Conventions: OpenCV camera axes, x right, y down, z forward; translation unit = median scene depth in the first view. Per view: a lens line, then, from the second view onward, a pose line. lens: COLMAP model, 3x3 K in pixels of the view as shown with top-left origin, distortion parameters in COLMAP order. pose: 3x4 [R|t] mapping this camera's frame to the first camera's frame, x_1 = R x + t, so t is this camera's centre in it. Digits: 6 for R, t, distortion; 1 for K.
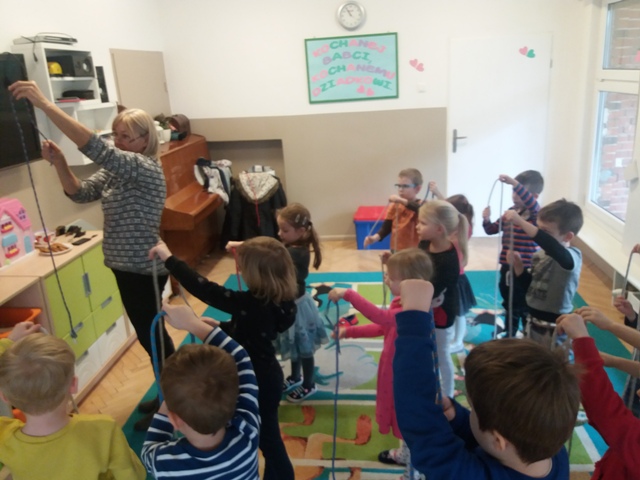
lens RADIAL K [[521.8, 0, 321.2], [0, 521.8, 242.5], [0, 0, 1]] dist [-0.001136, -0.055253]
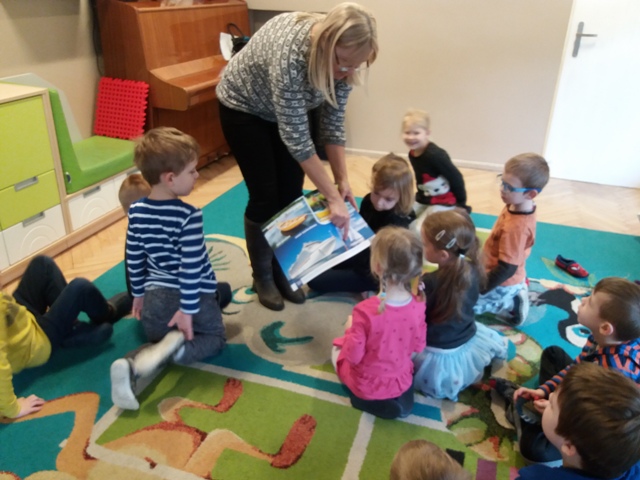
lens RADIAL K [[521.8, 0, 321.2], [0, 521.8, 242.5], [0, 0, 1]] dist [-0.001136, -0.055253]
pose [[0.968388, 0.172899, -0.179806, 0.095615], [-0.144012, 0.976066, 0.162959, 0.008802], [0.203678, -0.131913, 0.970110, 0.222442]]
